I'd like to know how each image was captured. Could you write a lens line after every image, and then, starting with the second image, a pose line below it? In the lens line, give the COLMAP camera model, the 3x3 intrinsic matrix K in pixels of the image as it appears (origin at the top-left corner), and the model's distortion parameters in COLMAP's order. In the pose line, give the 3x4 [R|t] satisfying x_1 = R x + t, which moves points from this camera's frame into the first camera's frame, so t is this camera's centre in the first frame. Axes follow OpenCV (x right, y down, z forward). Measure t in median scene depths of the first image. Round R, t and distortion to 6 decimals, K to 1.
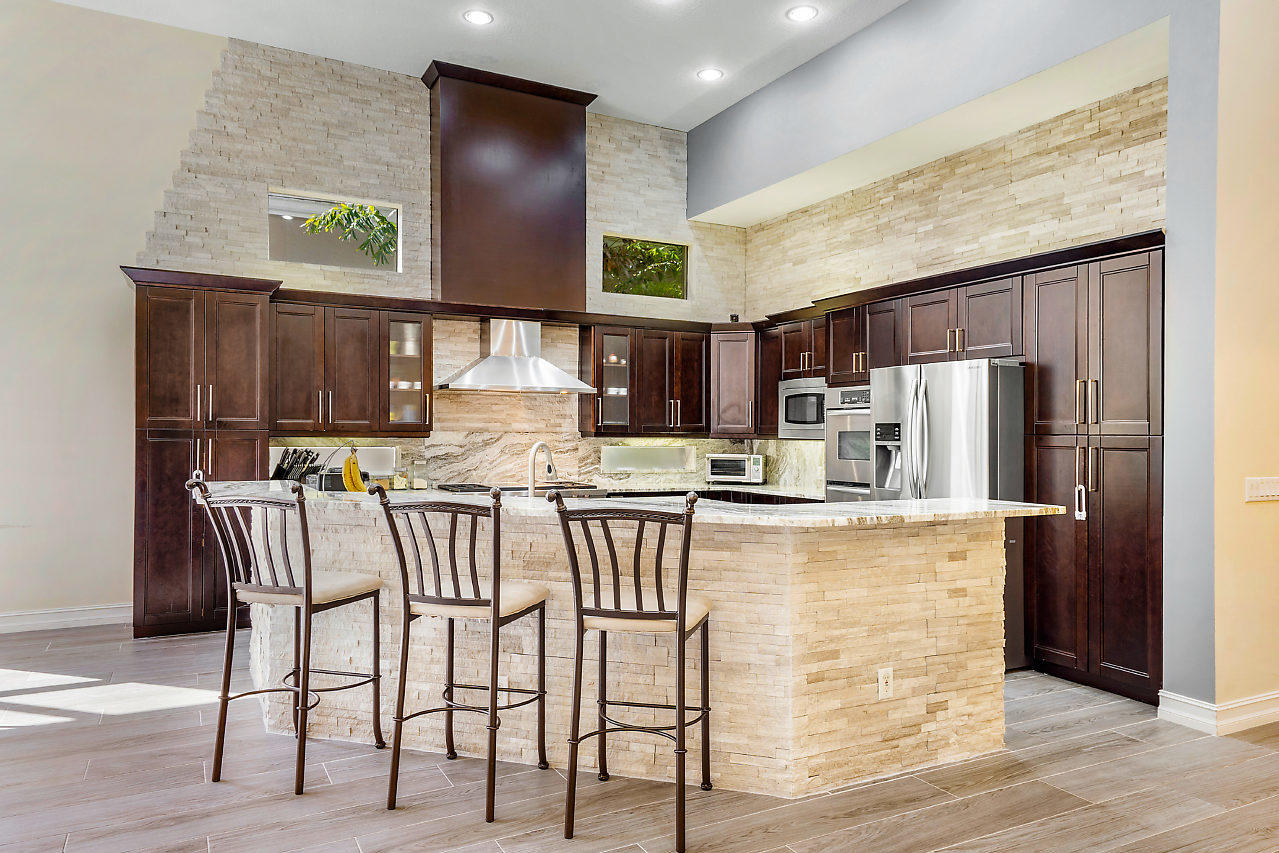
lens RADIAL K [[842.1, 0, 636.7], [0, 842.1, 432.8], [0, 0, 1]] dist [0.020682, -0.000019]
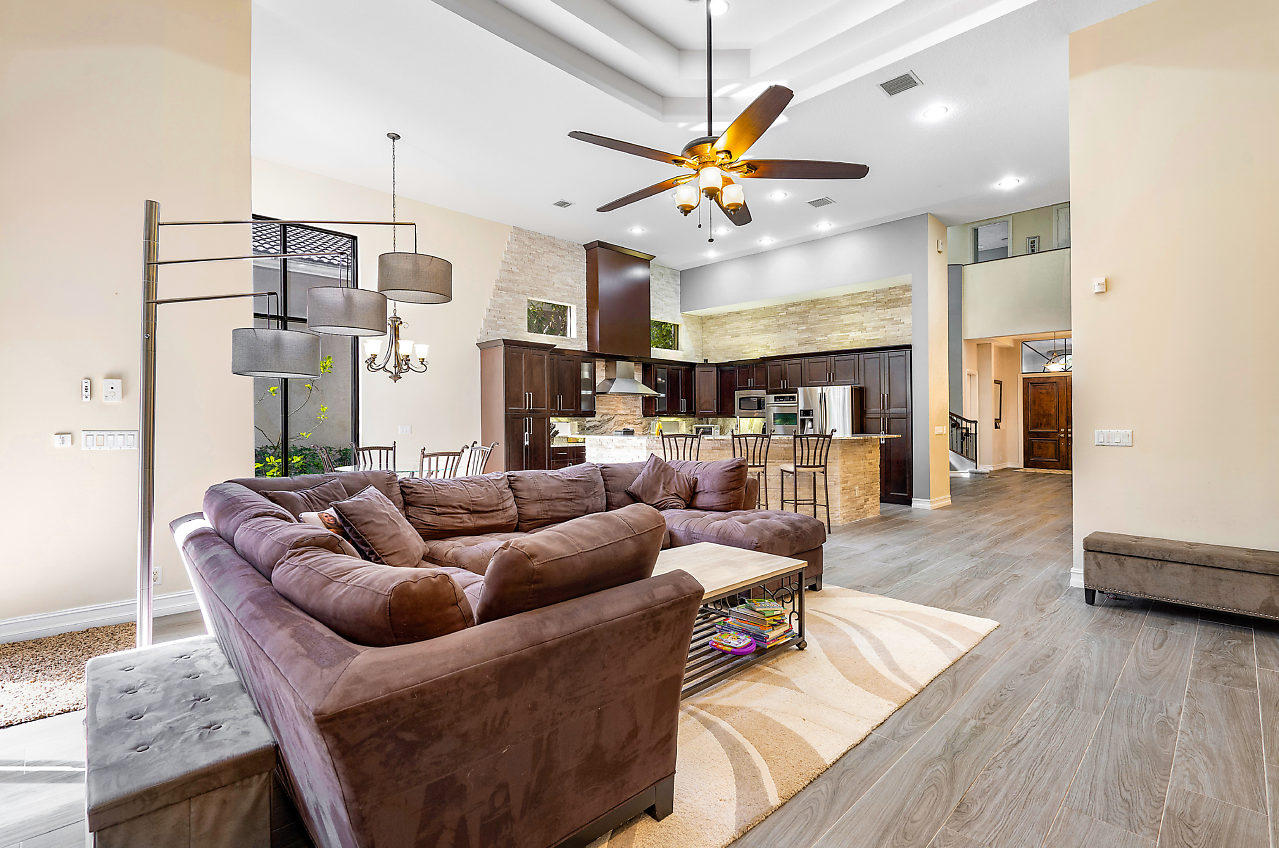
lens RADIAL K [[585.0, 0, 640.4], [0, 585.0, 413.9], [0, 0, 1]] dist [0.000144, 0.000964]
pose [[0.955367, -0.005507, 0.295369, -0.544004], [0.007313, 0.999961, -0.005013, 0.005106], [-0.295330, 0.006949, 0.955370, -0.412892]]
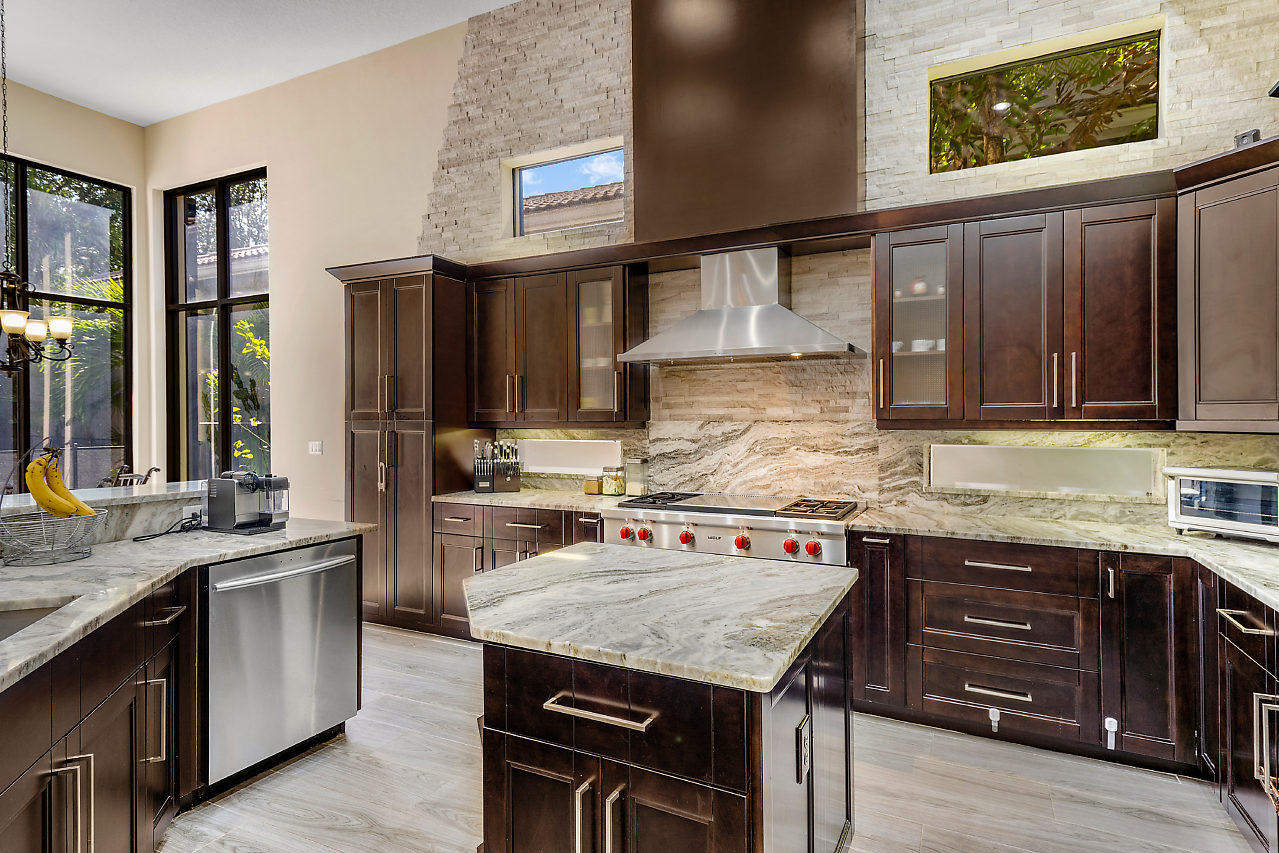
lens RADIAL K [[668.1, 0, 643.1], [0, 668.1, 432.6], [0, 0, 1]] dist [0.019074, 0.000801]
pose [[0.580235, 0.004422, -0.814437, 0.241140], [-0.000156, 0.999986, 0.005318, 0.005712], [0.814449, -0.002958, 0.580227, 0.635423]]
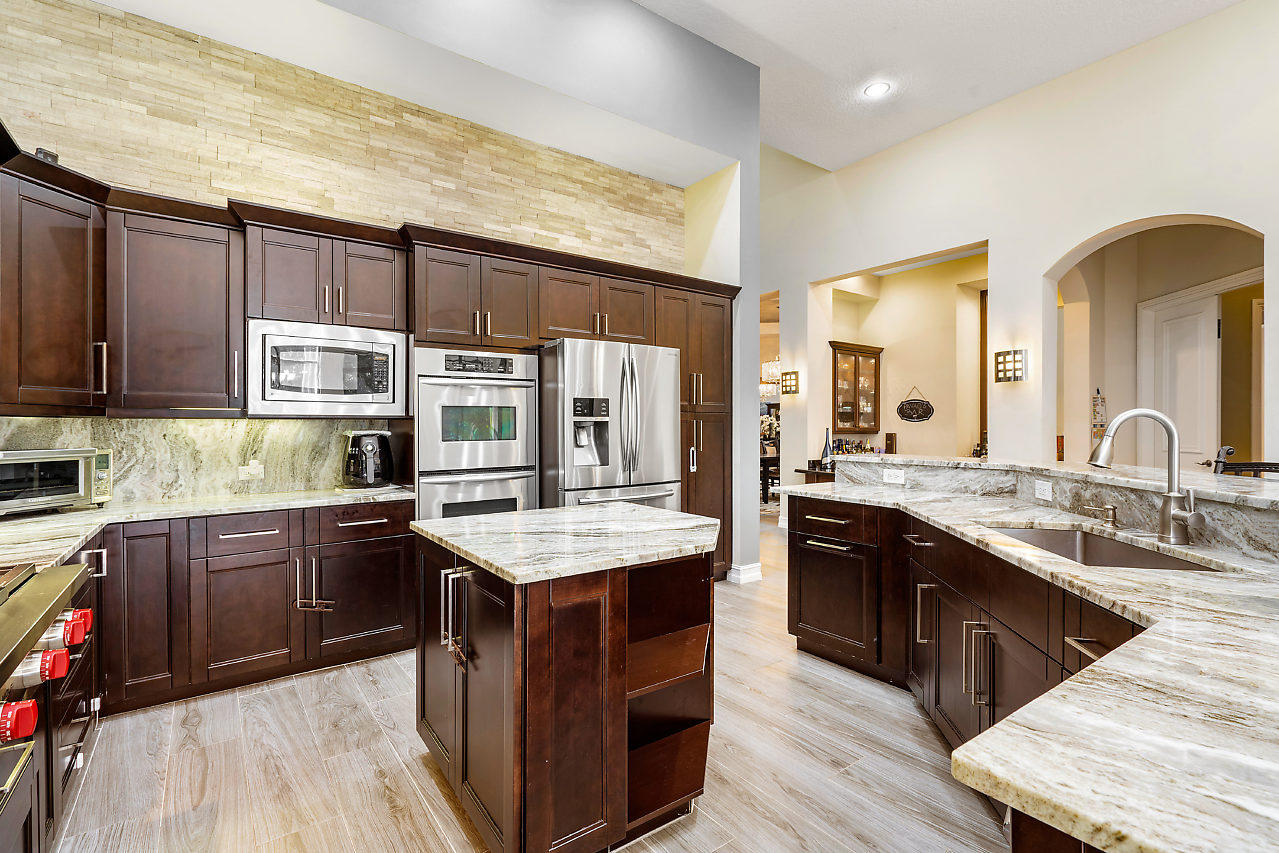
lens RADIAL K [[585.0, 0, 649.2], [0, 585.0, 430.5], [0, 0, 1]] dist [0.000144, 0.000964]
pose [[-0.150807, -0.011055, 0.988501, -0.292195], [0.005447, 0.999913, 0.012013, 0.014302], [-0.988548, 0.007196, -0.150734, 0.818354]]
